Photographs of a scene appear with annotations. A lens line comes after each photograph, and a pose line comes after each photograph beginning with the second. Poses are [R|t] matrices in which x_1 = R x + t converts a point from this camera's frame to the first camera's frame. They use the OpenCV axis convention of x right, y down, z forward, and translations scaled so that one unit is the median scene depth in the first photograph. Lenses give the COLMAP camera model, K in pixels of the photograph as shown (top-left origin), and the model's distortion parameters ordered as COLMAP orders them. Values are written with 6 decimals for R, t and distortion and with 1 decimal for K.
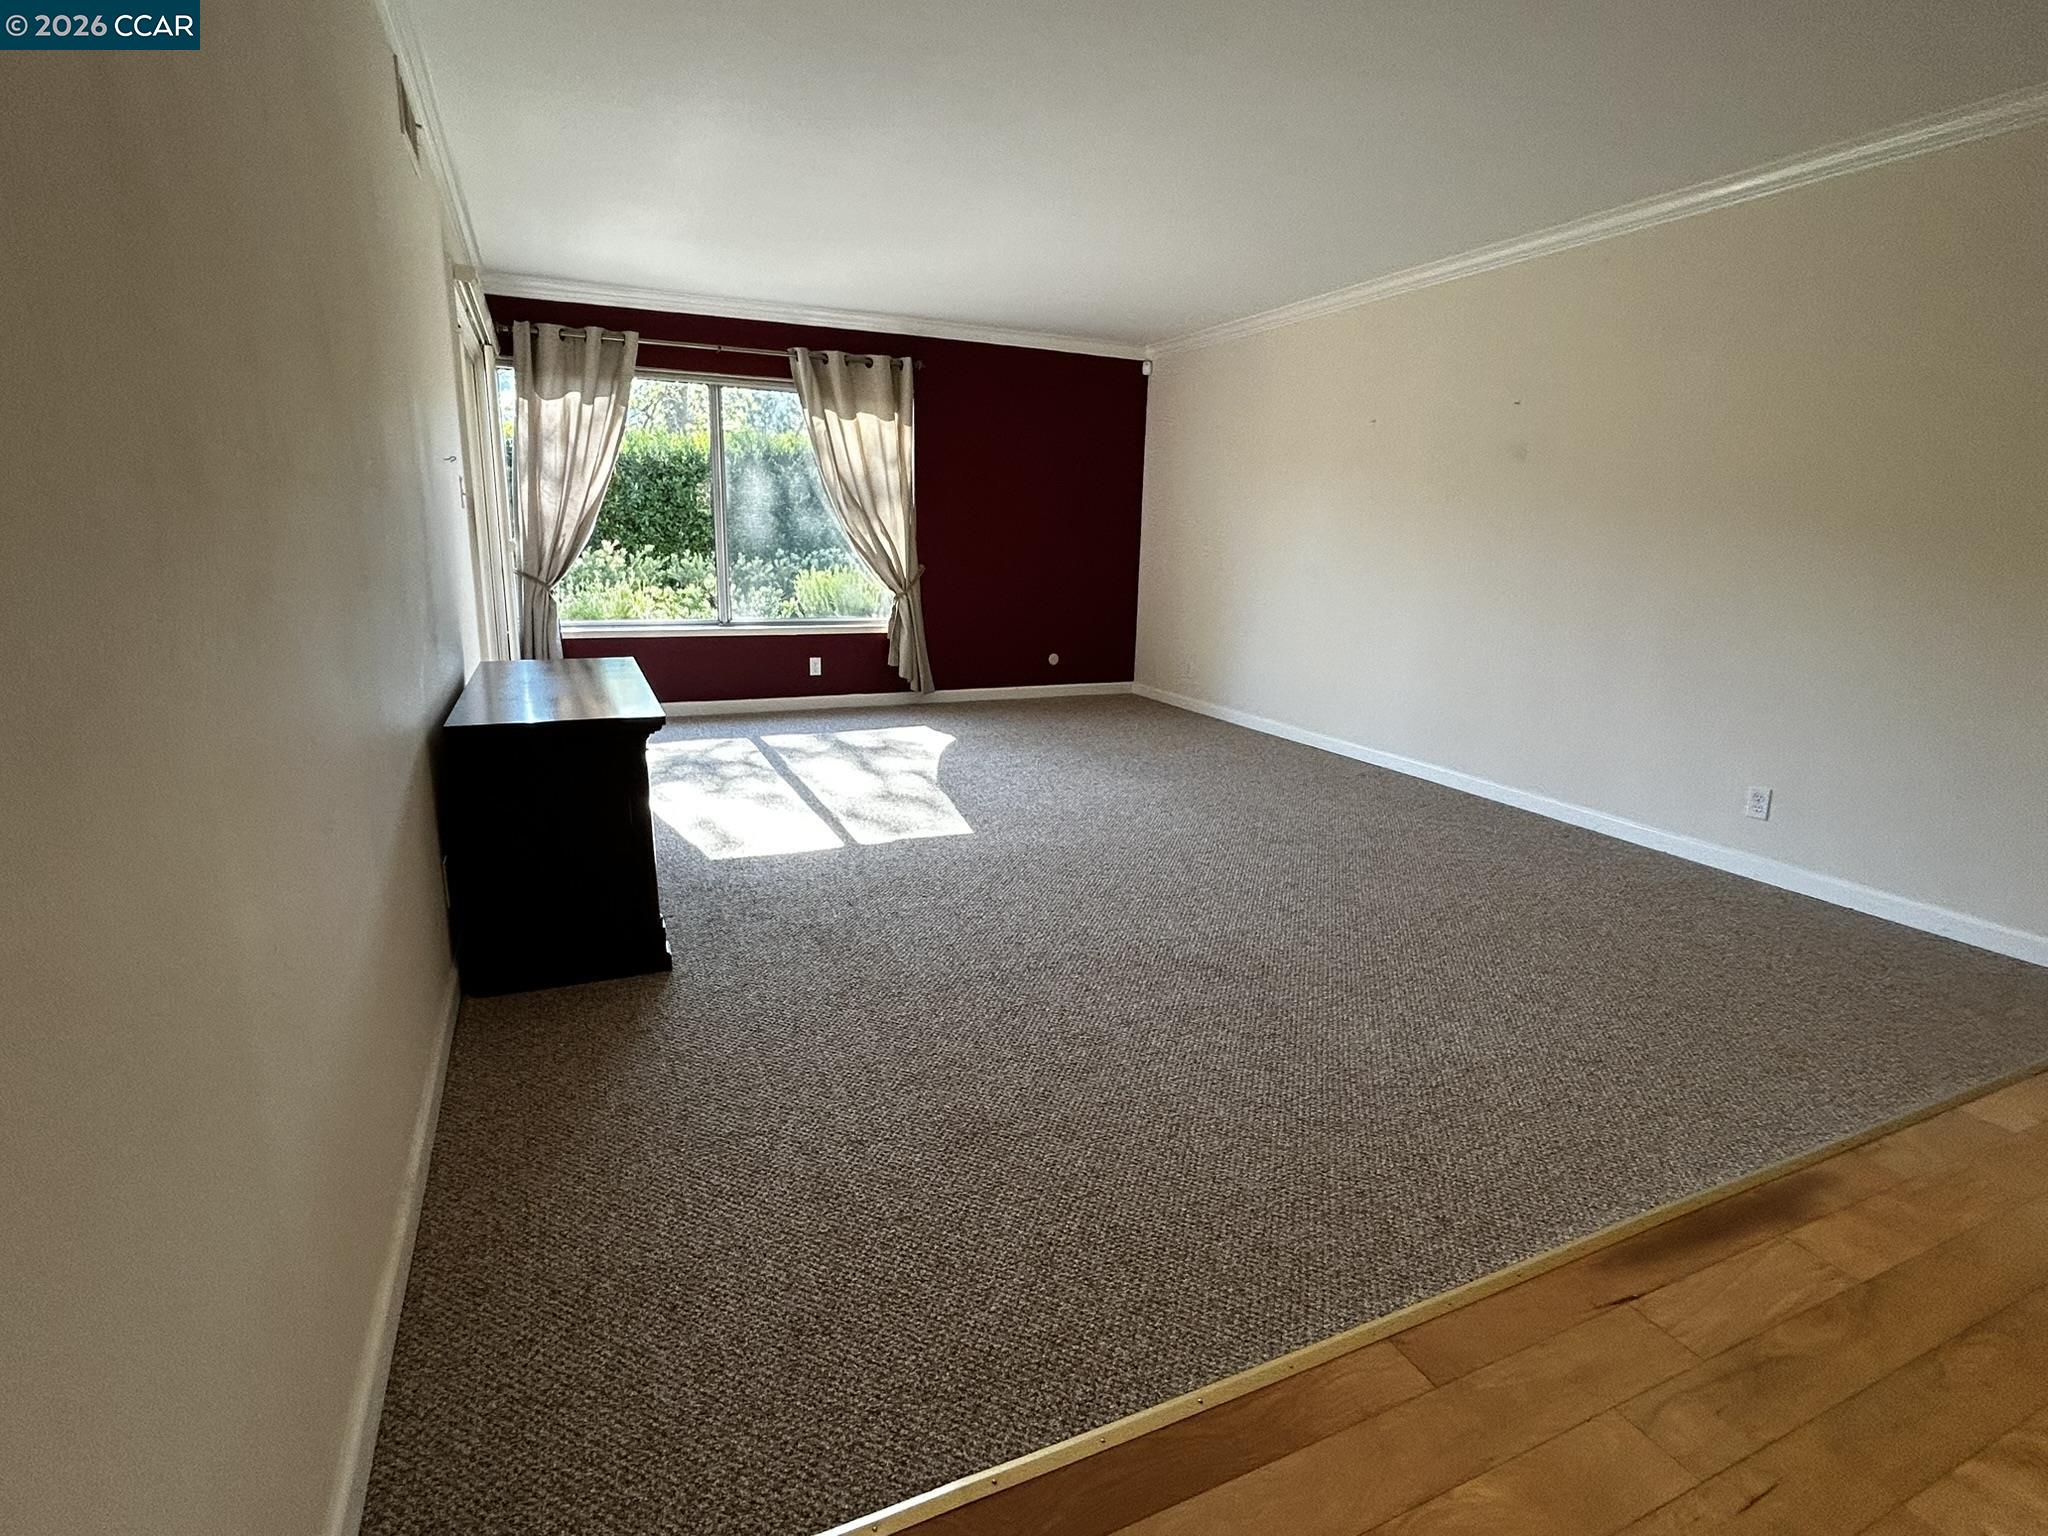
lens RADIAL K [[1013.9, 0, 1018.5], [0, 1013.9, 752.2], [0, 0, 1]] dist [-0.002585, -0.000613]
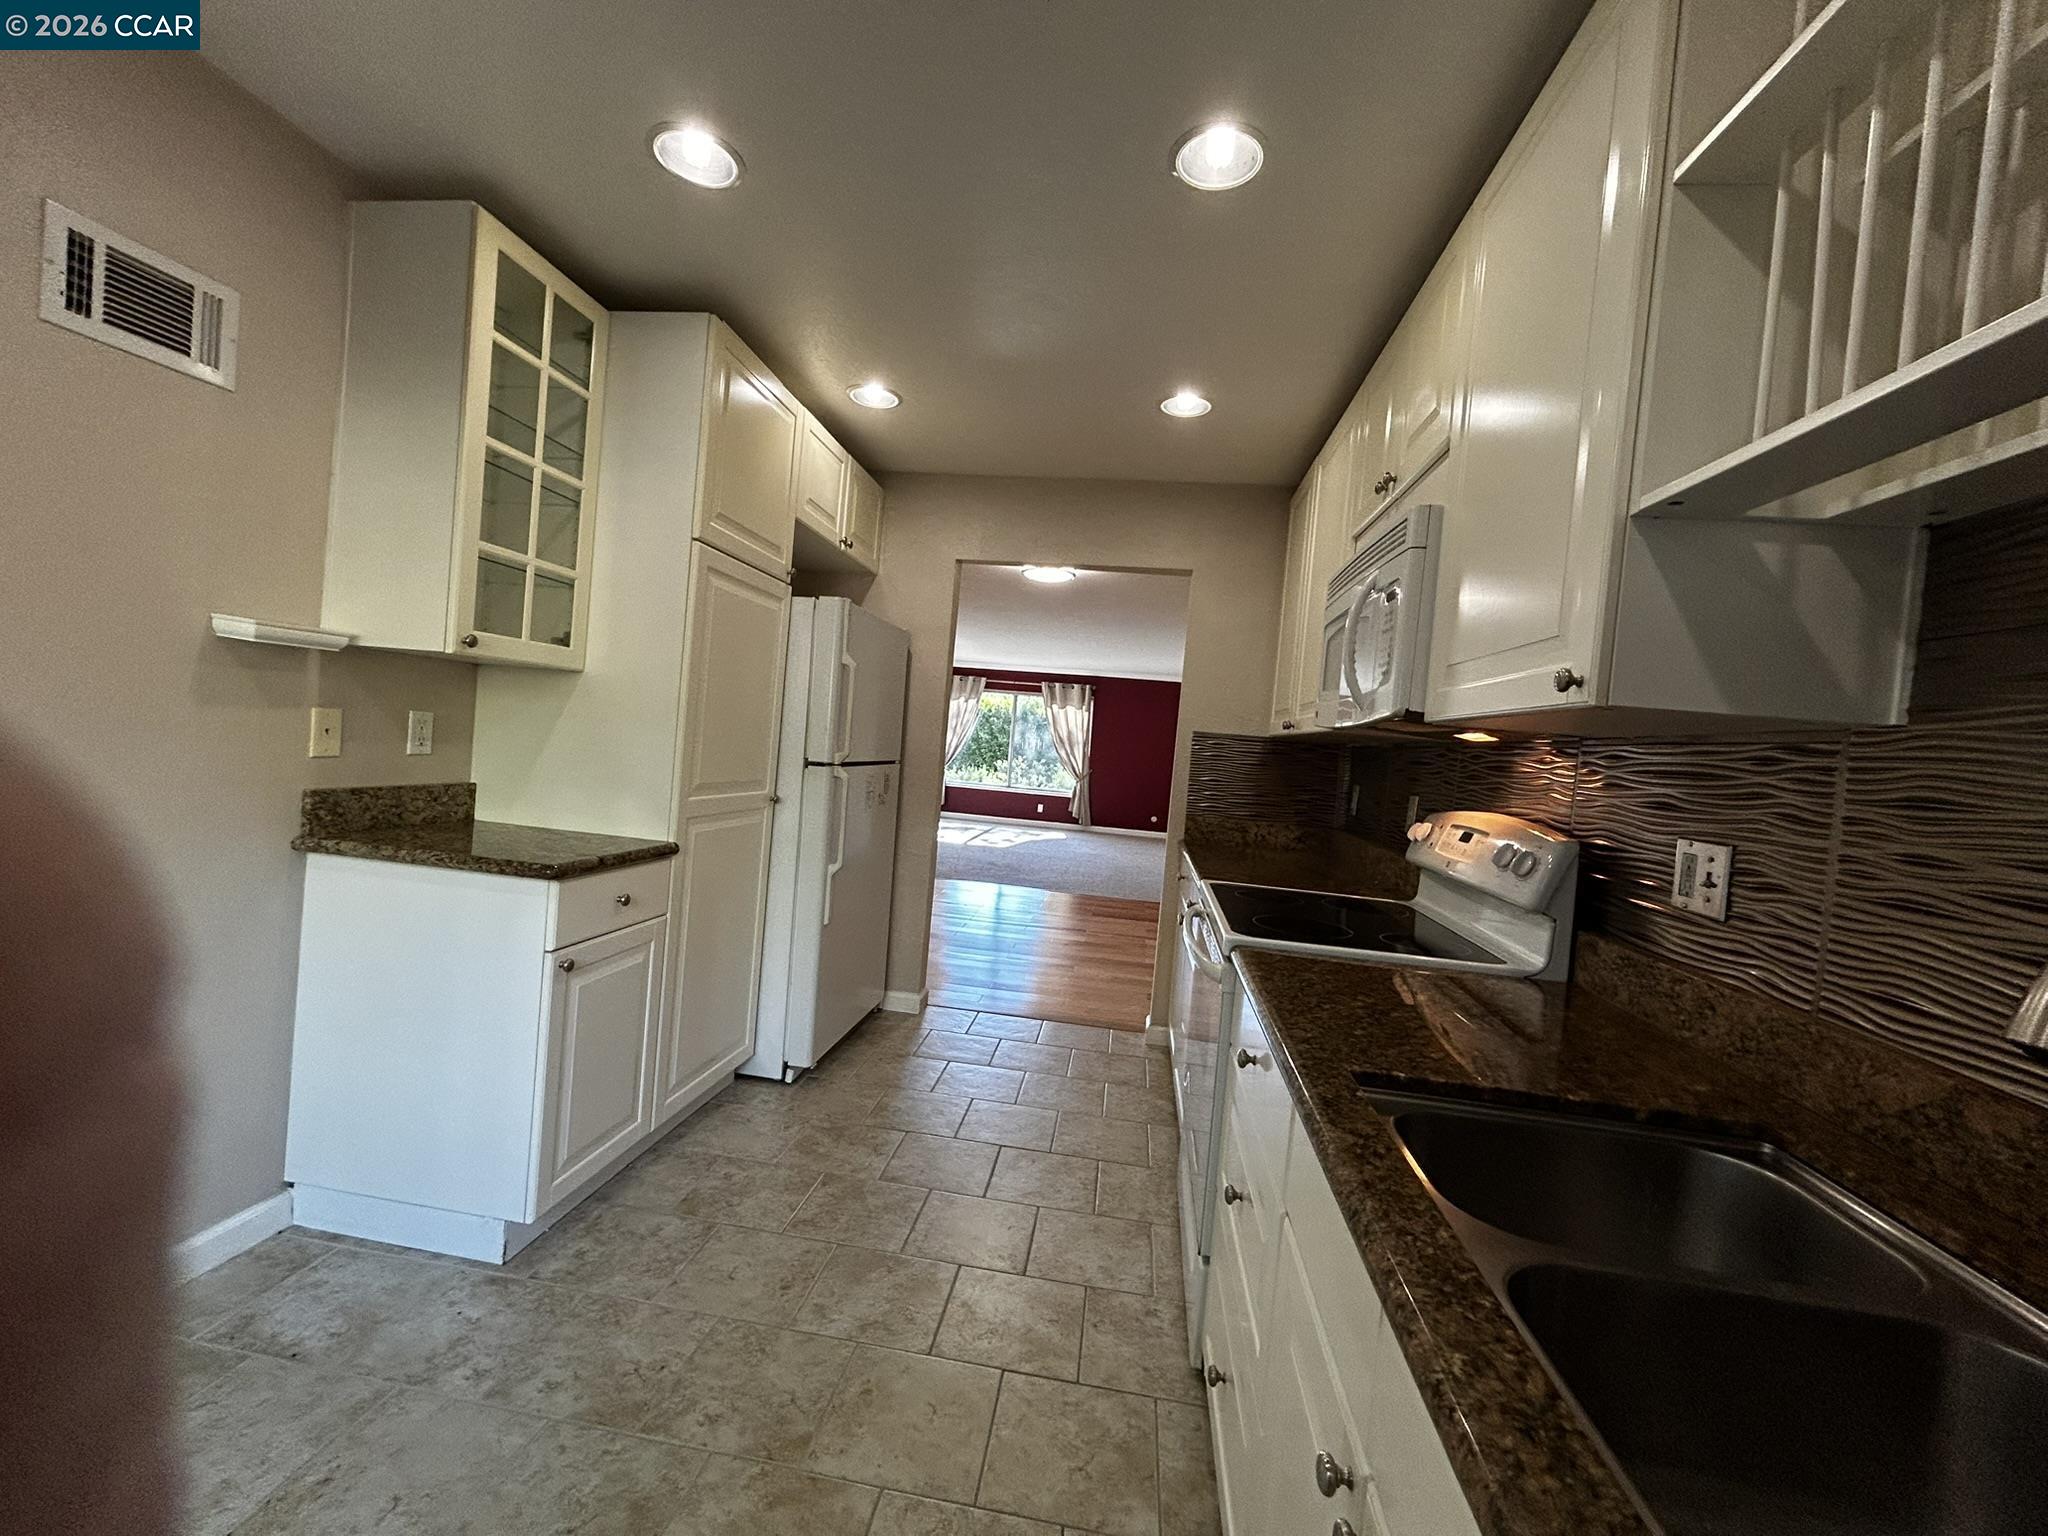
lens RADIAL K [[830.0, 0, 1022.4], [0, 830.0, 762.9], [0, 0, 1]] dist [-0.002613, 0.001611]
pose [[0.842769, 0.060094, -0.534911, 0.845017], [-0.177231, 0.969317, -0.170336, 0.159310], [0.508262, 0.238356, 0.827560, -0.688911]]
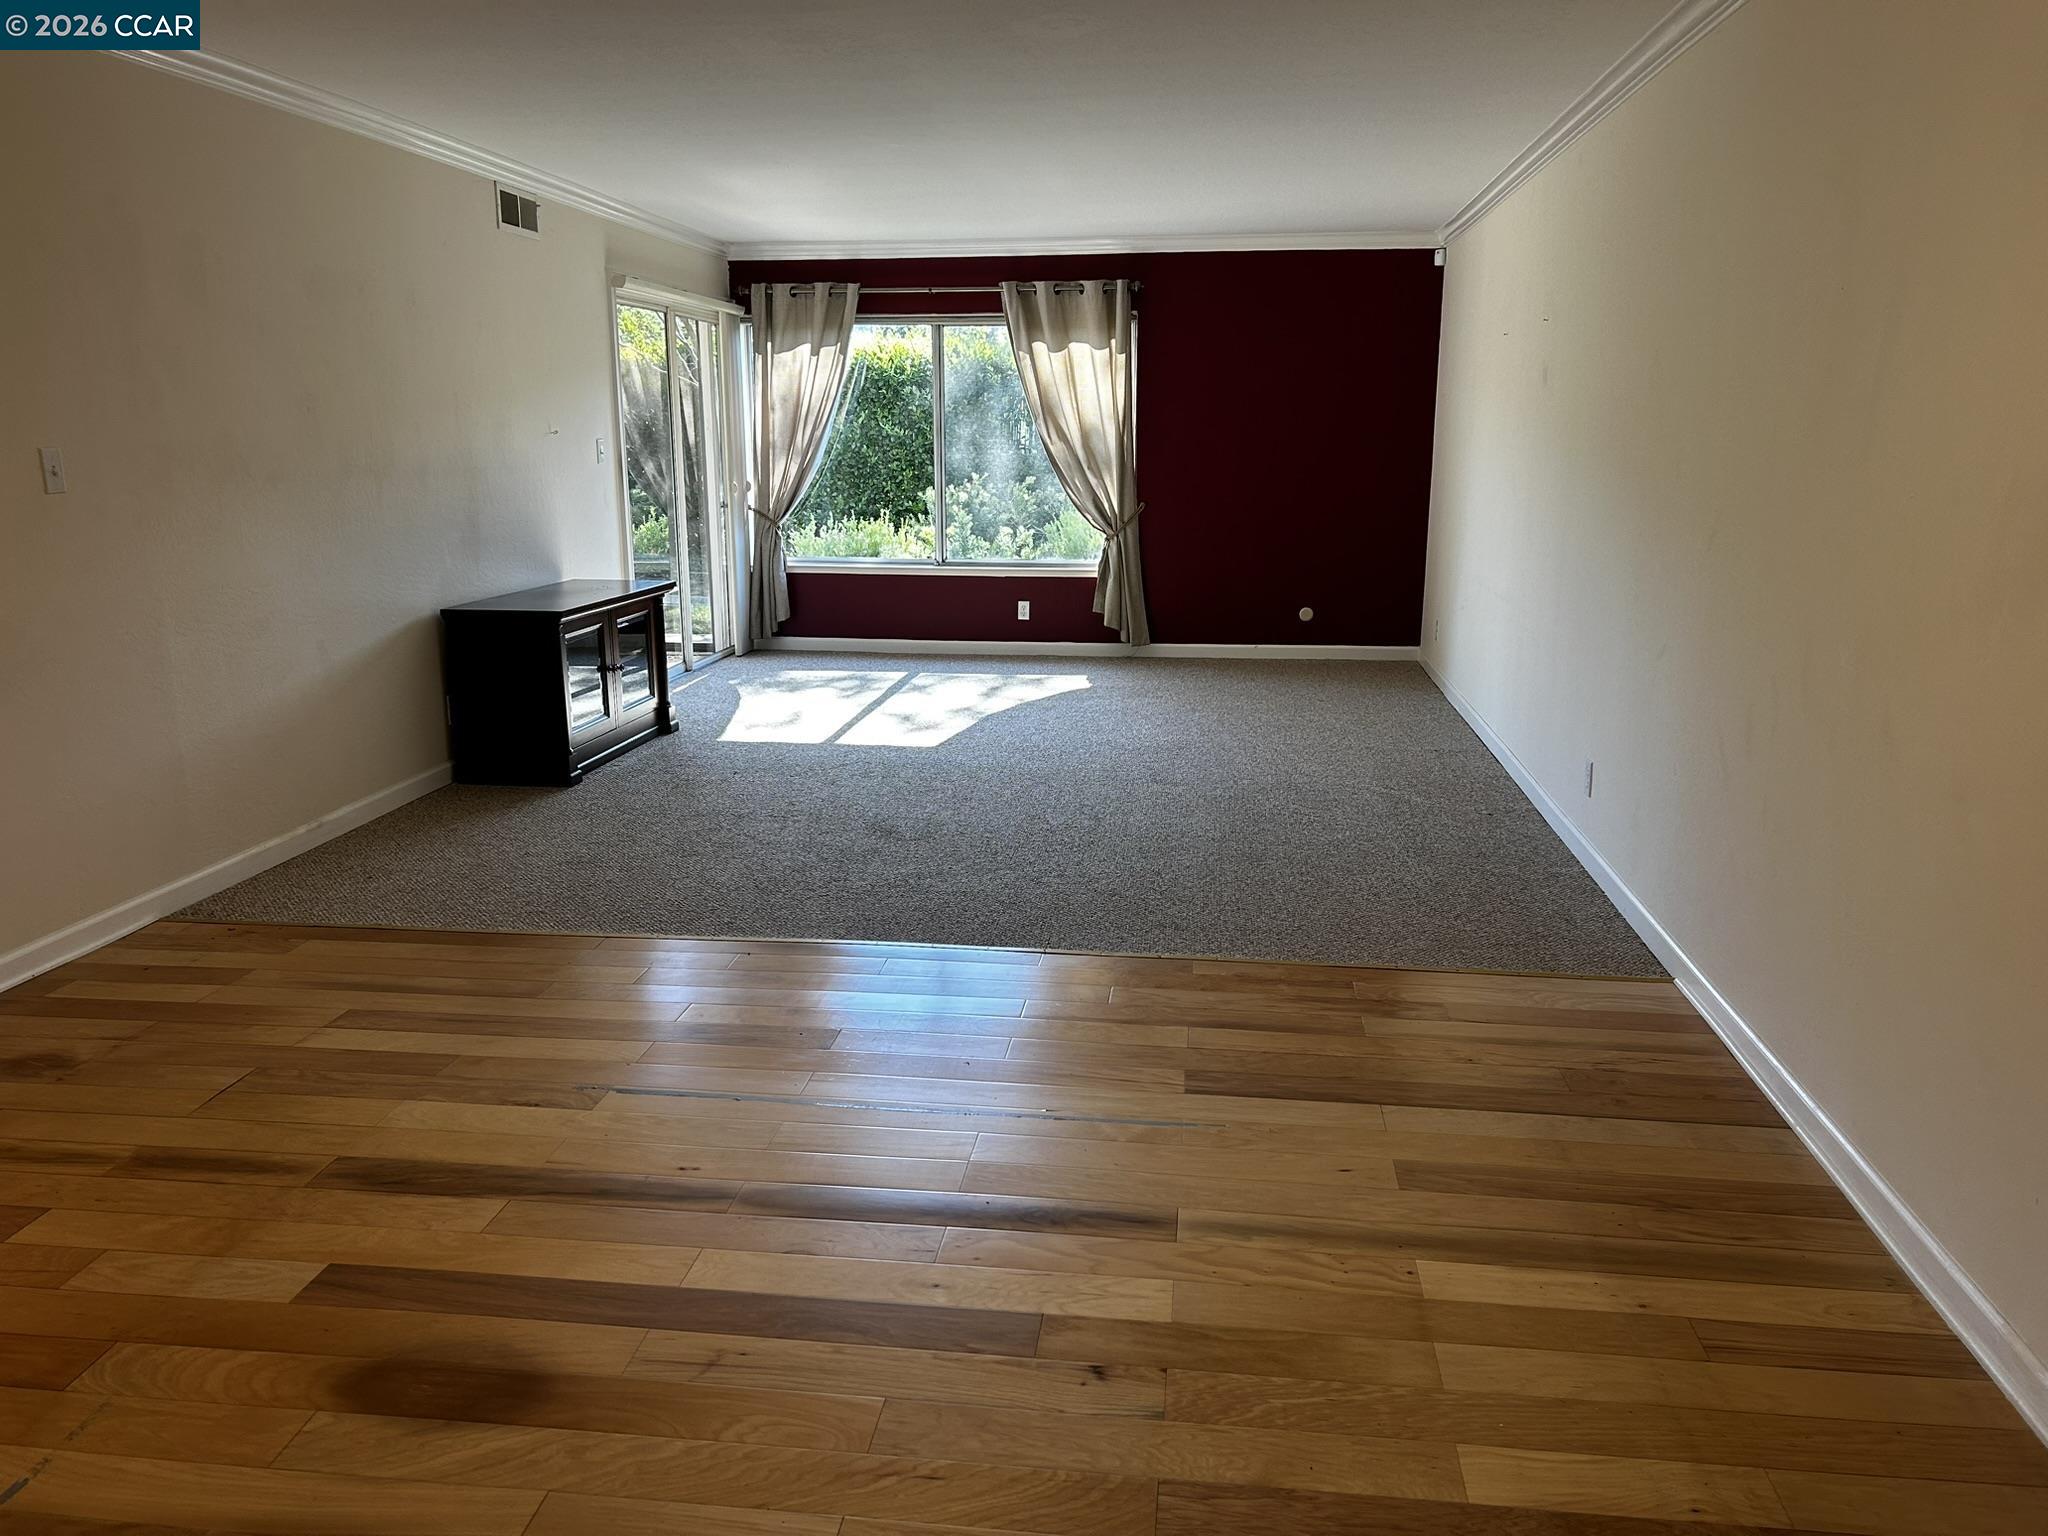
lens RADIAL K [[1518.1, 0, 1020.0], [0, 1518.1, 773.7], [0, 0, 1]] dist [0.116624, -0.171659]
pose [[0.851323, 0.093584, -0.516228, 0.593591], [-0.092619, 0.995316, 0.027695, 0.032407], [0.516402, 0.024235, 0.856003, -0.248931]]
